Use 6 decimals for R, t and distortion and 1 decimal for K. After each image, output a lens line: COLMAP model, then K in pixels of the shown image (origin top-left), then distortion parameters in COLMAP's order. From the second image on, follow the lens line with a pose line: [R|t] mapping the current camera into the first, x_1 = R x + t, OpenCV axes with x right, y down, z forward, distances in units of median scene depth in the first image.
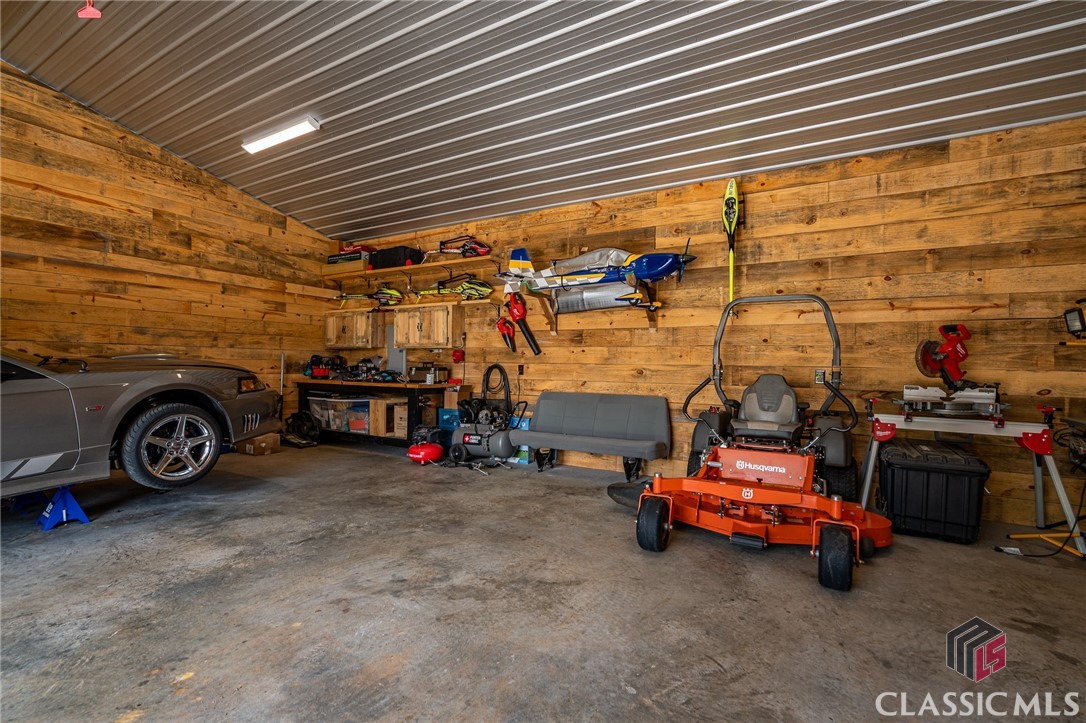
lens RADIAL K [[496.8, 0, 545.3], [0, 496.8, 362.3], [0, 0, 1]] dist [-0.003216, 0.003302]
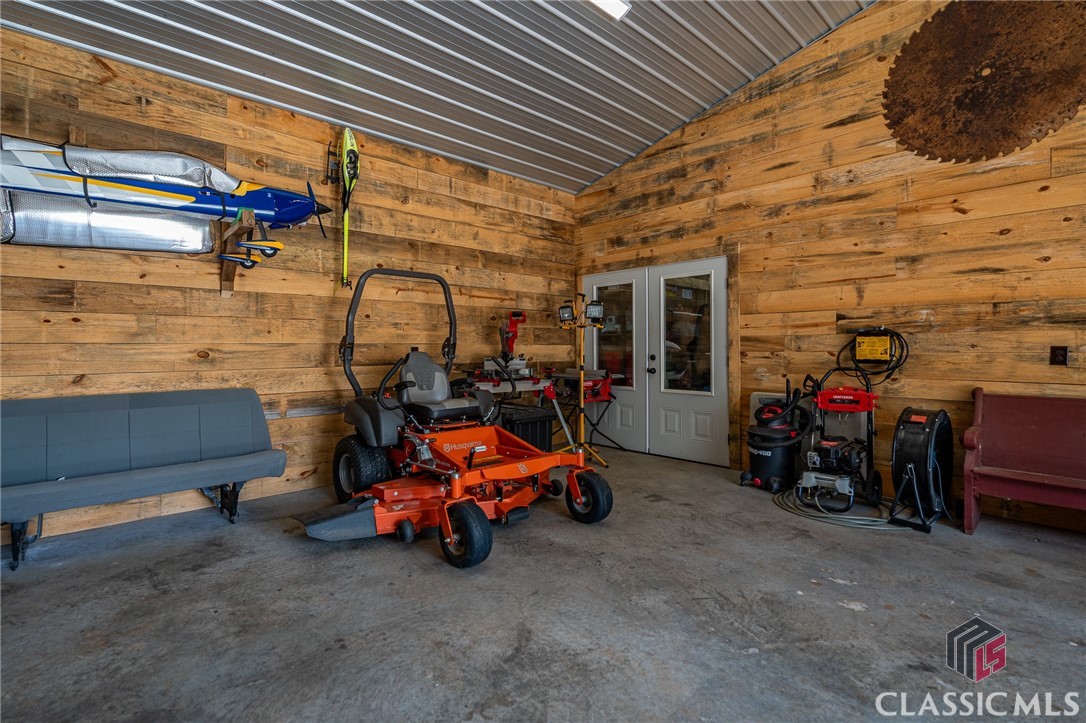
lens RADIAL K [[496.8, 0, 564.6], [0, 496.8, 341.2], [0, 0, 1]] dist [-0.003216, 0.003302]
pose [[0.296883, -0.006291, 0.954893, -0.365755], [0.000011, 0.999978, 0.006584, -0.003713], [-0.954914, -0.001944, 0.296876, 0.408955]]
